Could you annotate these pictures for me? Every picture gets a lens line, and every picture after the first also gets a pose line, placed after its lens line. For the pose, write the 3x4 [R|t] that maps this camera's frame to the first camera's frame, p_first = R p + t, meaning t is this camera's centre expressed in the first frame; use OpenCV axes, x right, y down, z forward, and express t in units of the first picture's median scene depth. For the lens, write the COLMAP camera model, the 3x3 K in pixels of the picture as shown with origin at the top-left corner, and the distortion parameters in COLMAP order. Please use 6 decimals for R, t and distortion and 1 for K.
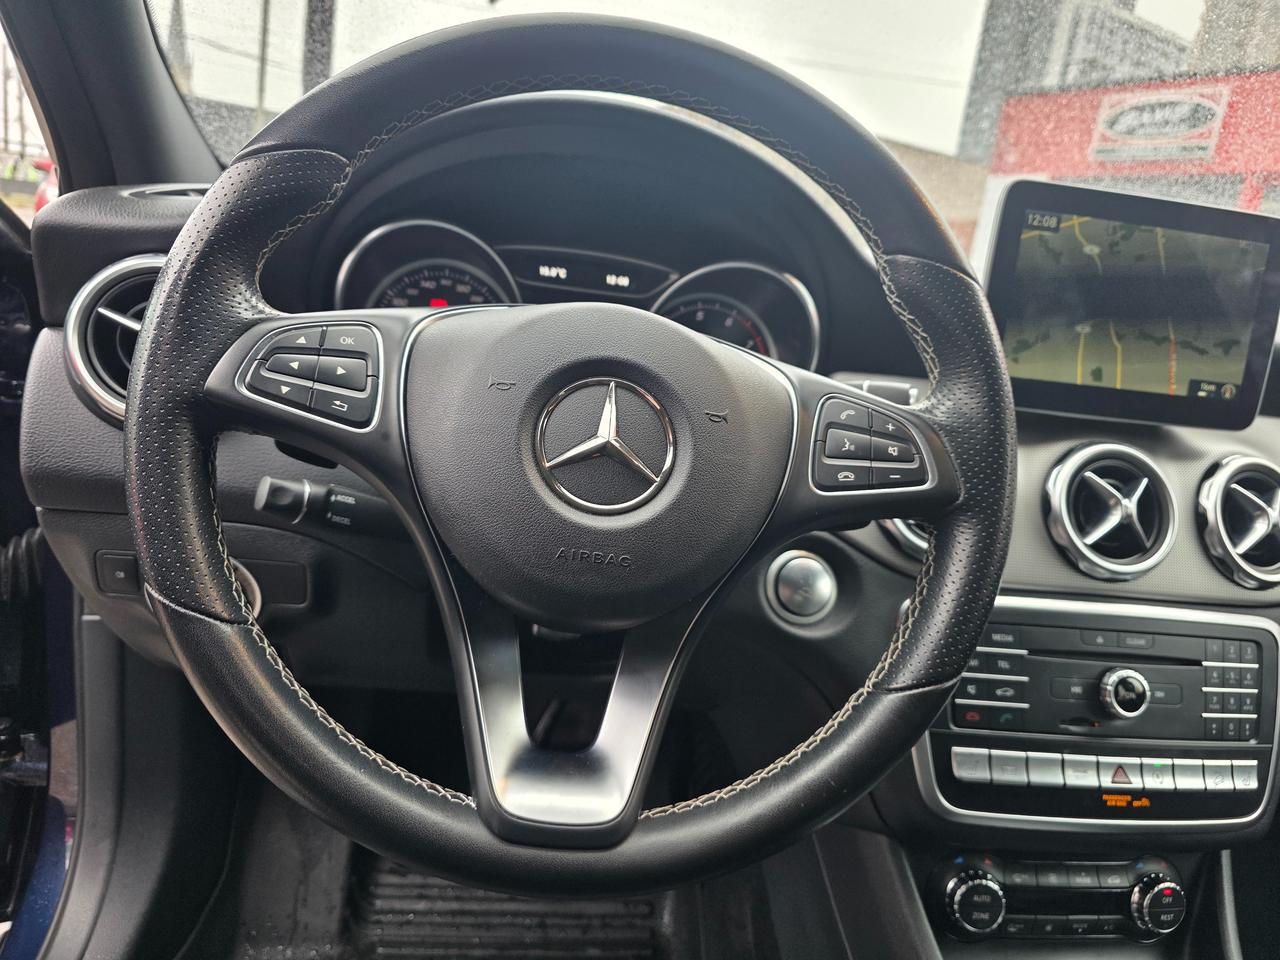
lens RADIAL K [[875.5, 0, 630.9], [0, 875.5, 466.5], [0, 0, 1]] dist [0.024250, -0.025584]
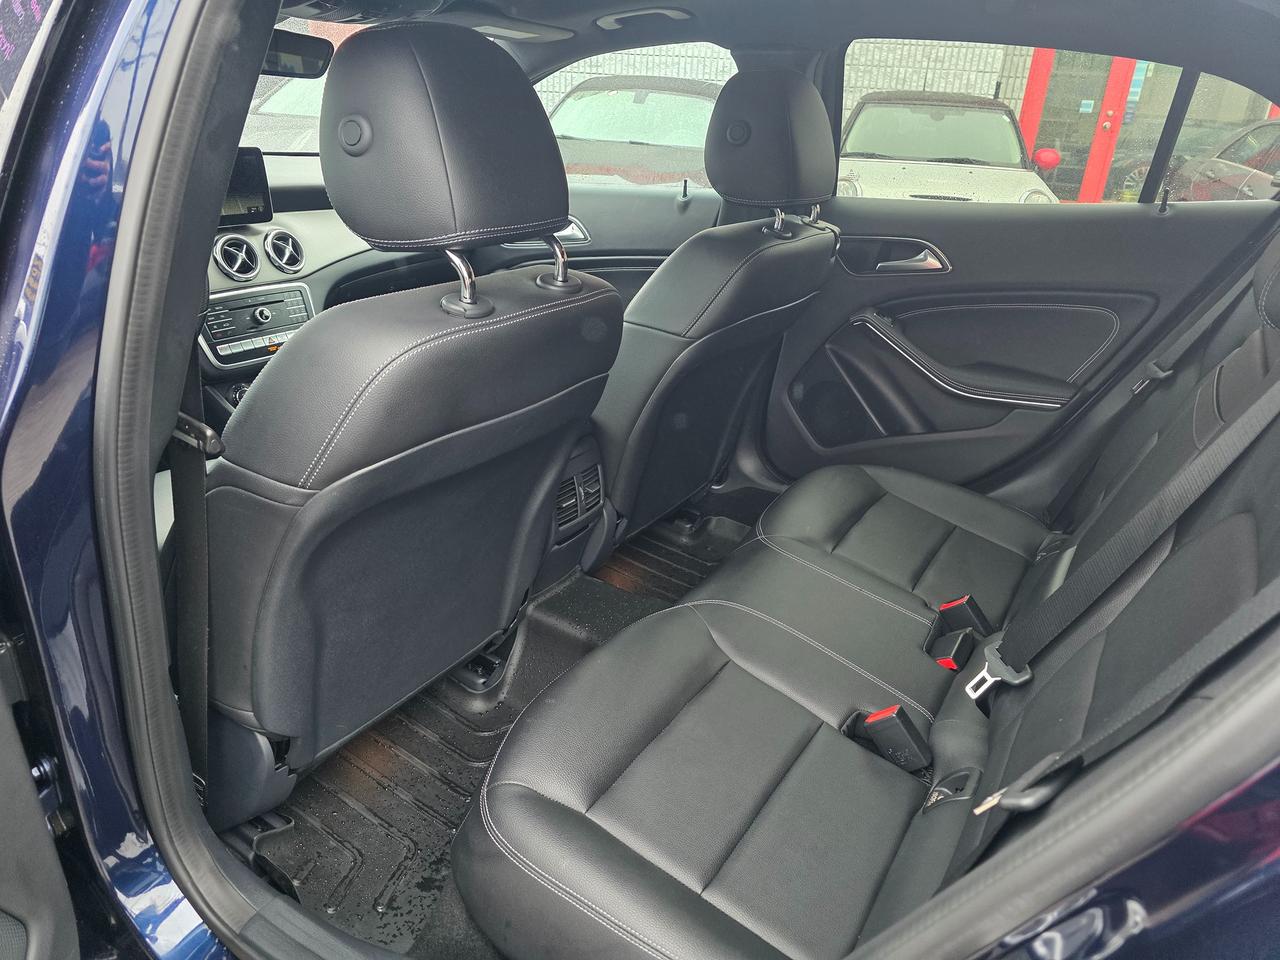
lens RADIAL K [[875.5, 0, 675.0], [0, 875.5, 511.7], [0, 0, 1]] dist [0.024250, -0.025584]
pose [[0.627935, -0.410638, 0.661116, -0.866908], [0.193080, 0.905113, 0.378803, -0.016307], [-0.753935, -0.110215, 0.647638, -2.185770]]
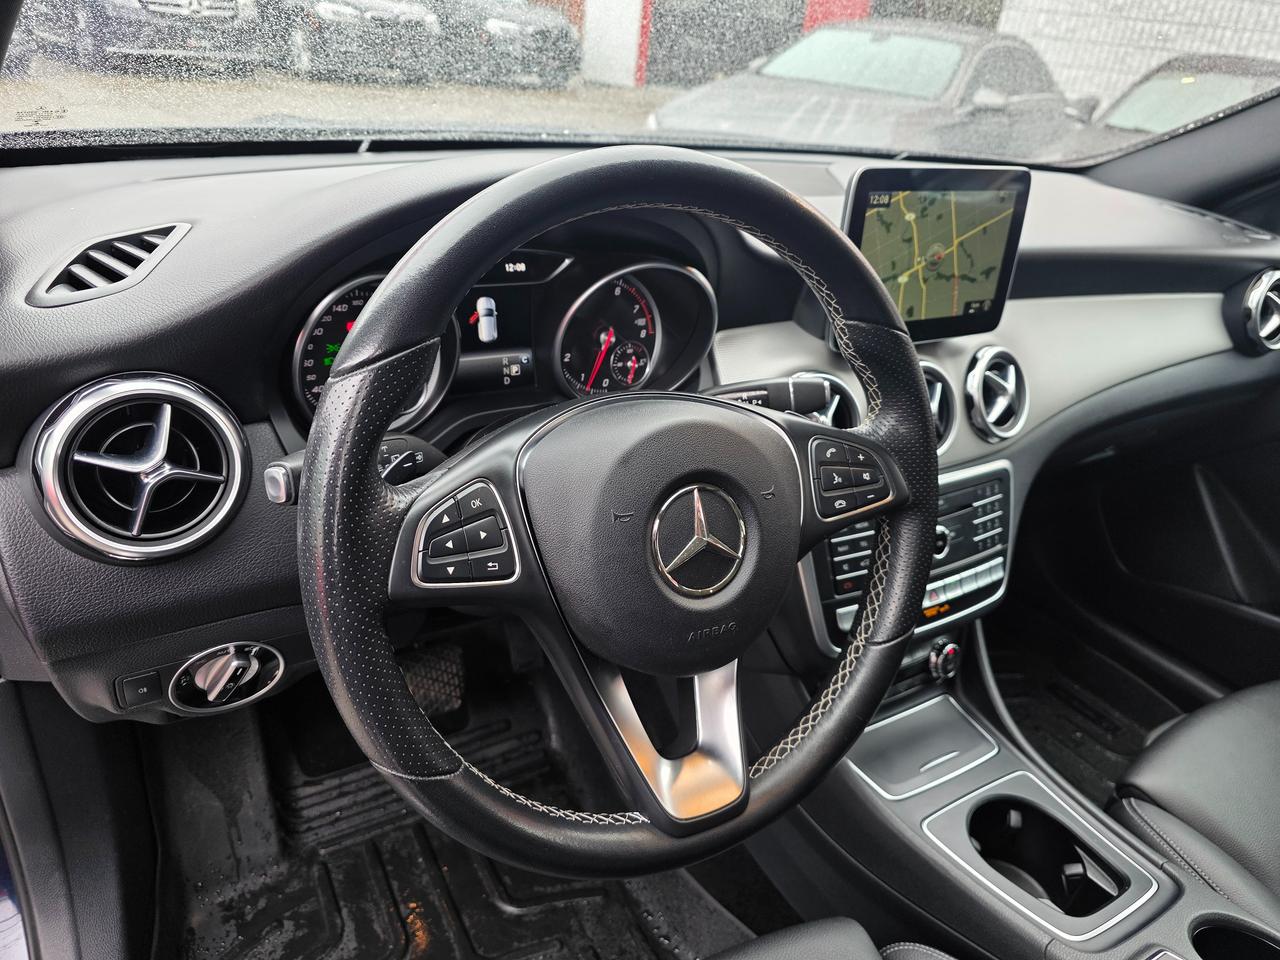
lens RADIAL K [[875.5, 0, 638.0], [0, 875.5, 467.6], [0, 0, 1]] dist [0.024250, -0.025584]
pose [[0.913808, -0.212690, 0.346002, -0.327411], [0.106028, 0.947302, 0.302287, -0.321437], [-0.392062, -0.239547, 0.888203, -0.035484]]
